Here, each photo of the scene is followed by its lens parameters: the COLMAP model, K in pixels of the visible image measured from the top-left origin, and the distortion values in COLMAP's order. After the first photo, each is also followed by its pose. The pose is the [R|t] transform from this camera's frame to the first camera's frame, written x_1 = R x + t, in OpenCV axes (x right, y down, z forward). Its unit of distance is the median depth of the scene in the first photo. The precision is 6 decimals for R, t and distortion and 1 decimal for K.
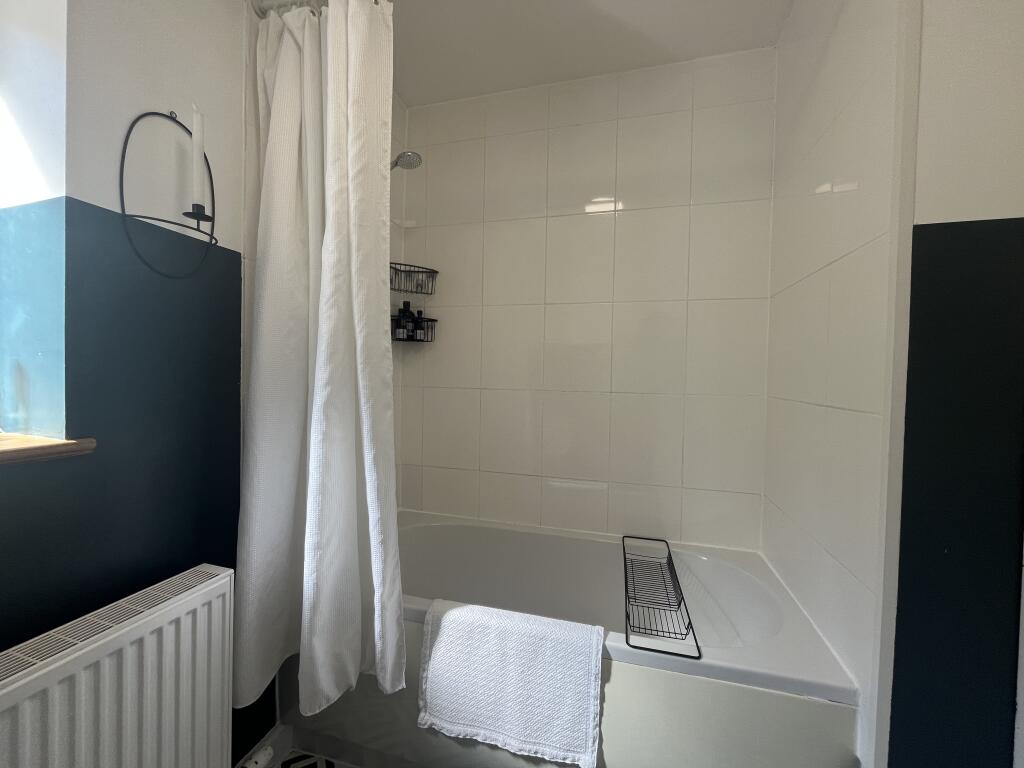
lens RADIAL K [[415.2, 0, 510.0], [0, 415.2, 382.1], [0, 0, 1]] dist [-0.001246, 0.000555]
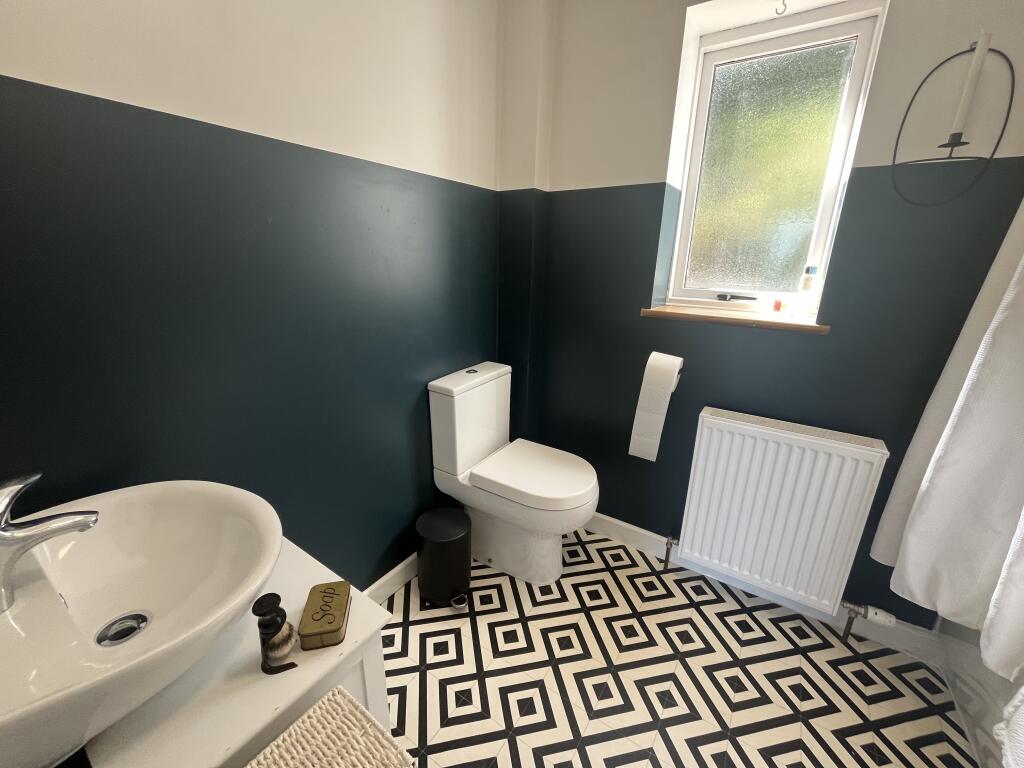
lens RADIAL K [[415.2, 0, 510.0], [0, 415.2, 382.1], [0, 0, 1]] dist [-0.001246, 0.000555]
pose [[-0.304256, 0.248920, -0.919493, 0.801007], [-0.050657, 0.959662, 0.276556, -0.033594], [0.951243, 0.130723, -0.279373, 0.258722]]
